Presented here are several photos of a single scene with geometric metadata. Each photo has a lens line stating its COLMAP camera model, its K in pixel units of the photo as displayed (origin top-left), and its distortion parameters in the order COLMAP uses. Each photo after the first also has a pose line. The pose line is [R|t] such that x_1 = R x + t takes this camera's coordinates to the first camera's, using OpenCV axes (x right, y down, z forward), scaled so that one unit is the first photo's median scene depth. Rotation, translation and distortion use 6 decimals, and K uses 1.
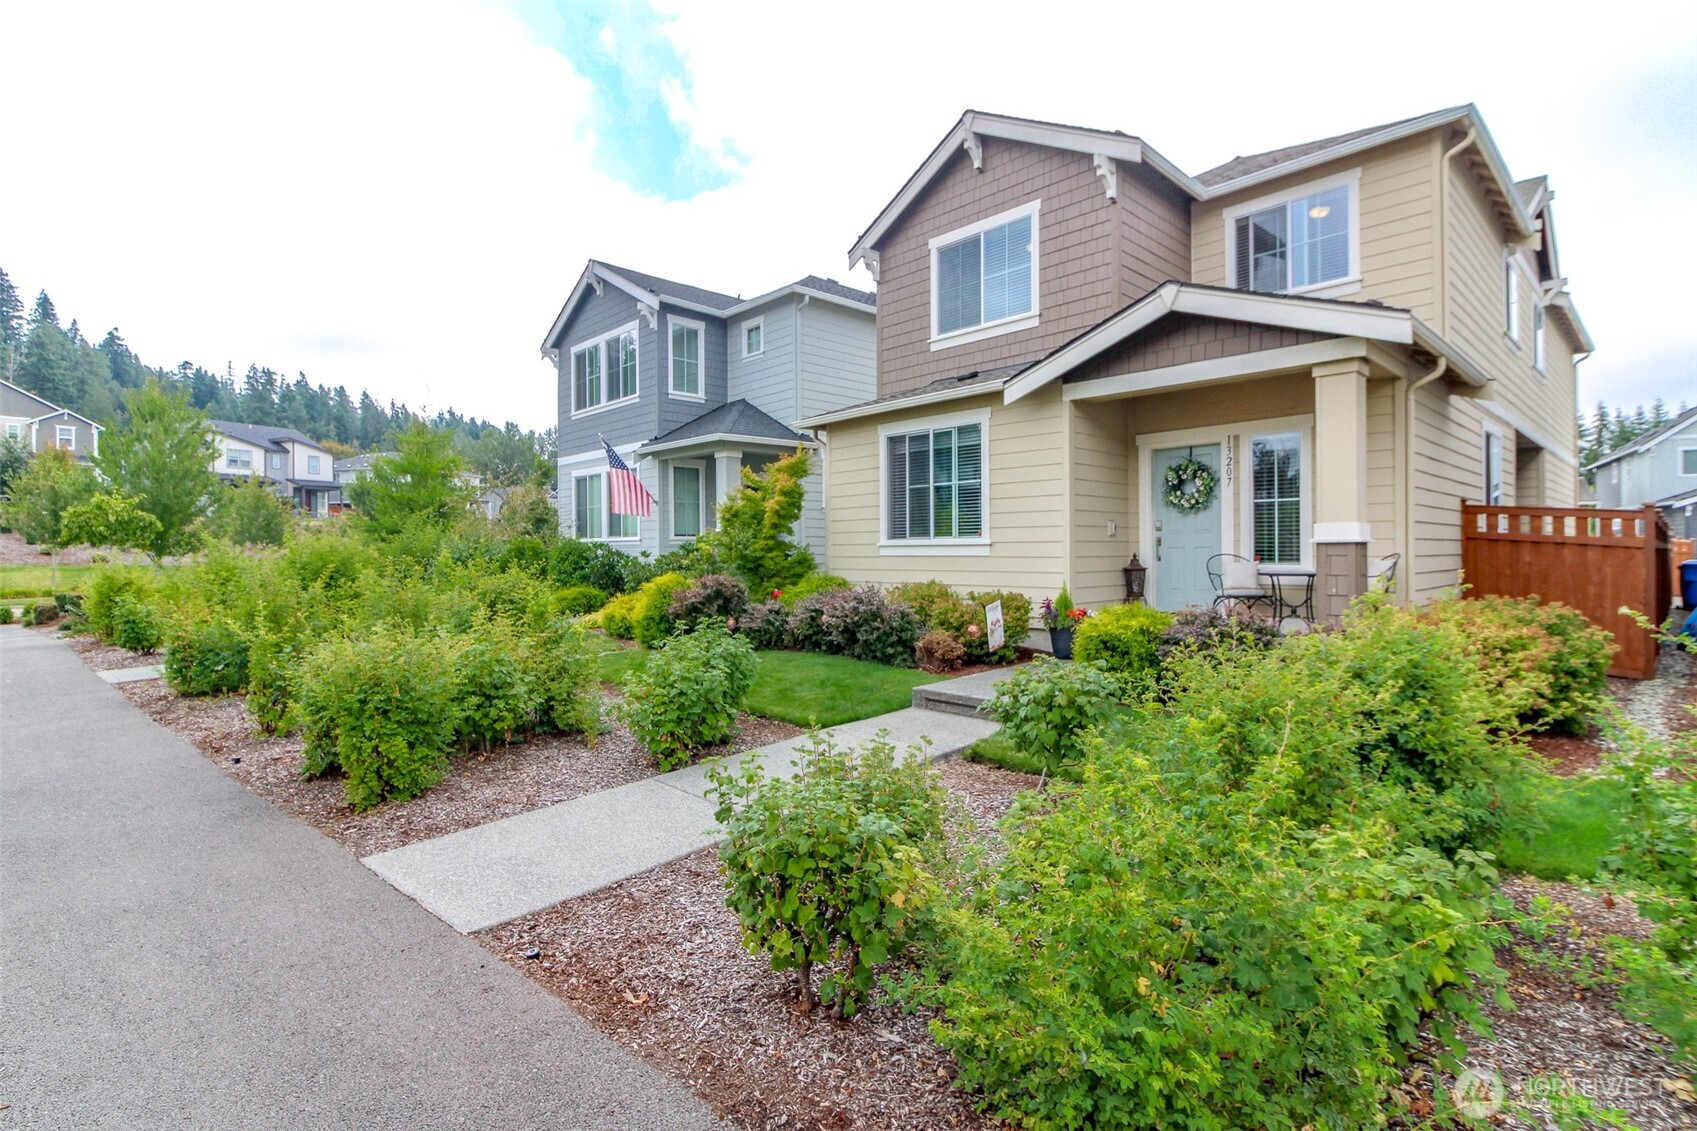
lens RADIAL K [[802.7, 0, 836.4], [0, 802.7, 566.6], [0, 0, 1]] dist [-0.004013, -0.003914]
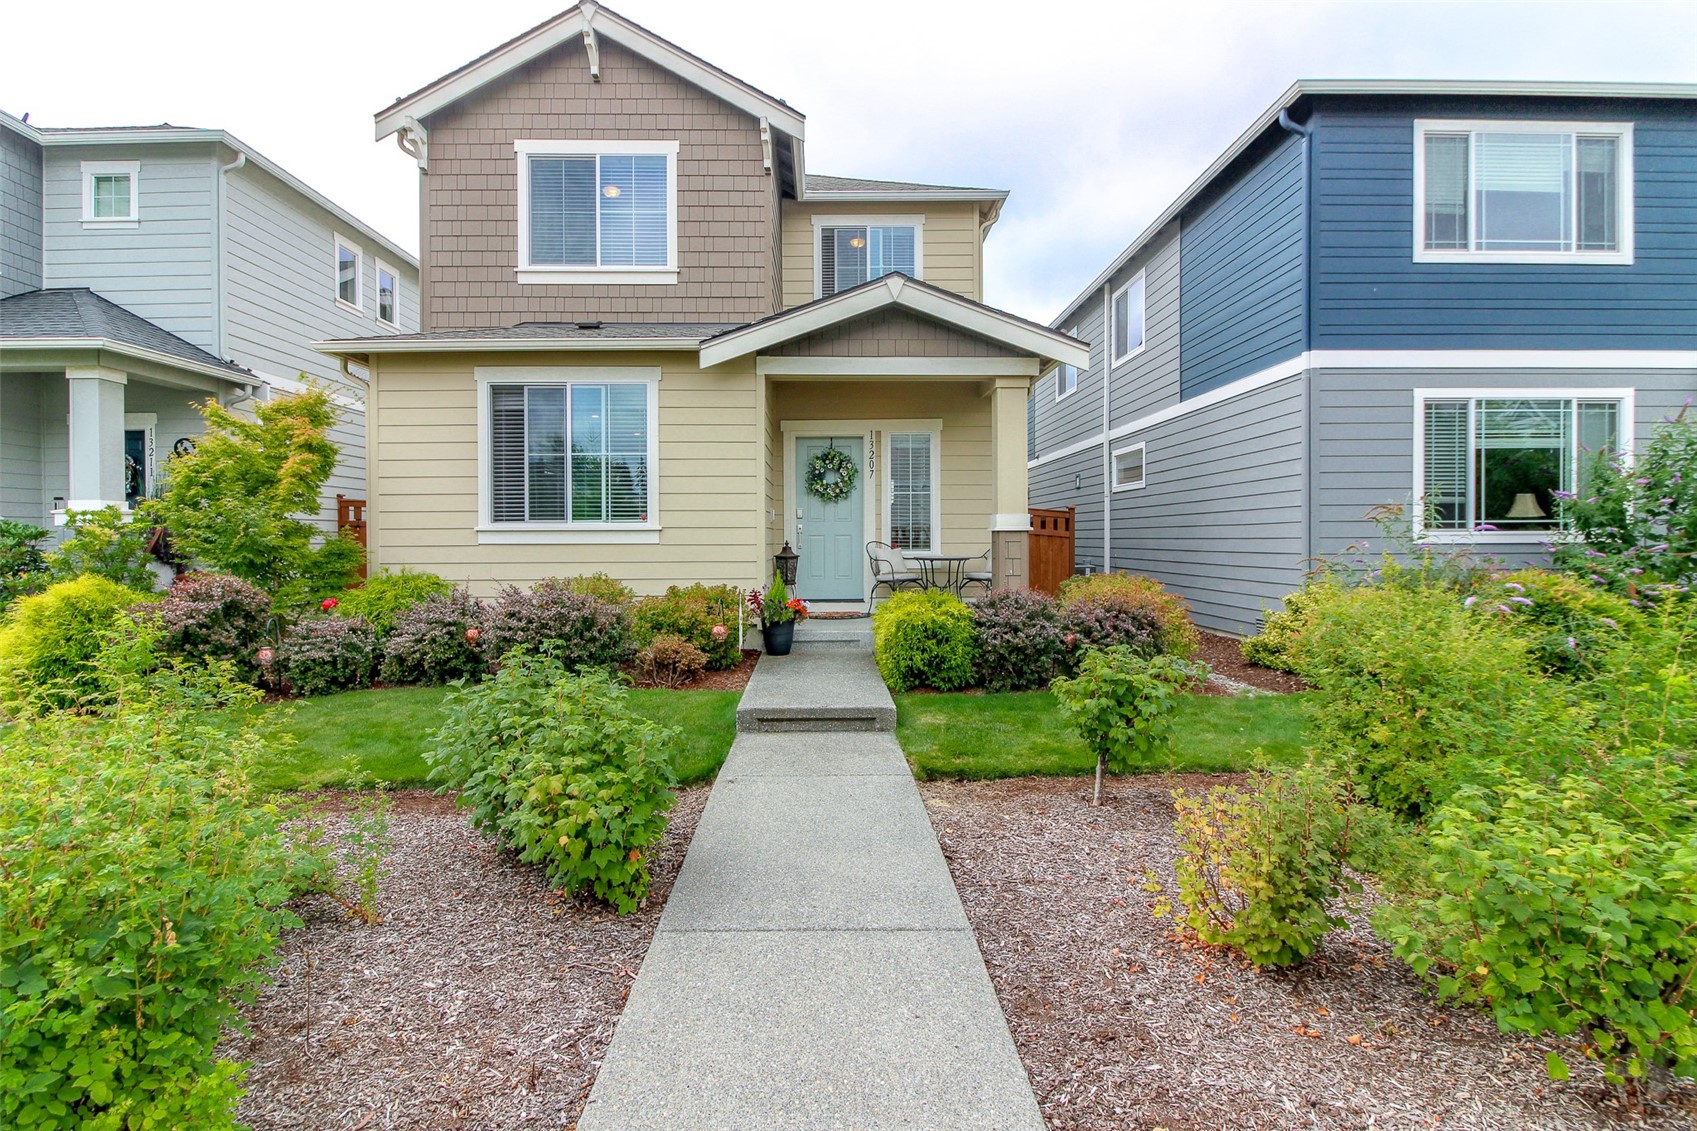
lens RADIAL K [[802.7, 0, 853.7], [0, 802.7, 561.0], [0, 0, 1]] dist [-0.004013, -0.003914]
pose [[0.668829, -0.016218, 0.743239, -0.280823], [0.013920, 0.999860, 0.009290, -0.000053], [-0.743286, 0.004133, 0.668961, 0.263743]]
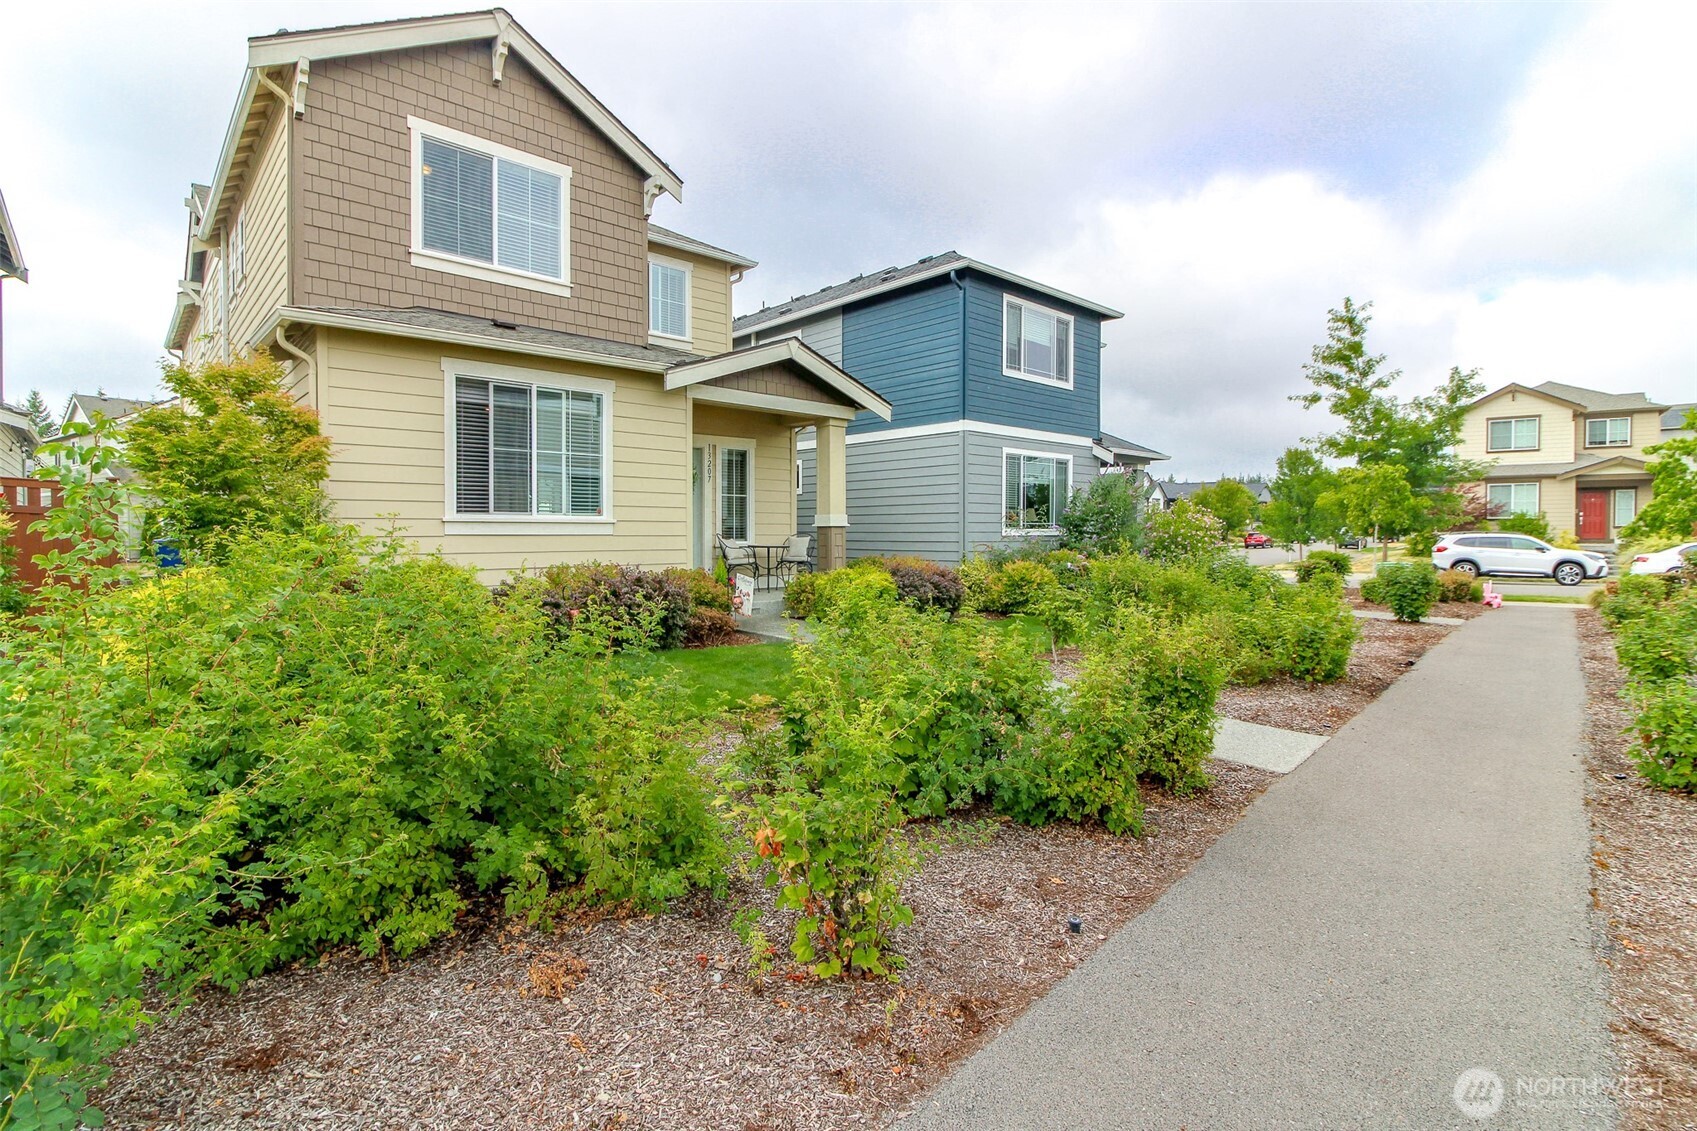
lens RADIAL K [[802.7, 0, 841.0], [0, 802.7, 560.6], [0, 0, 1]] dist [-0.004013, -0.003914]
pose [[0.001551, -0.027400, 0.999623, -0.723888], [0.019614, 0.999433, 0.027364, -0.003054], [-0.999806, 0.019564, 0.002087, 0.676387]]
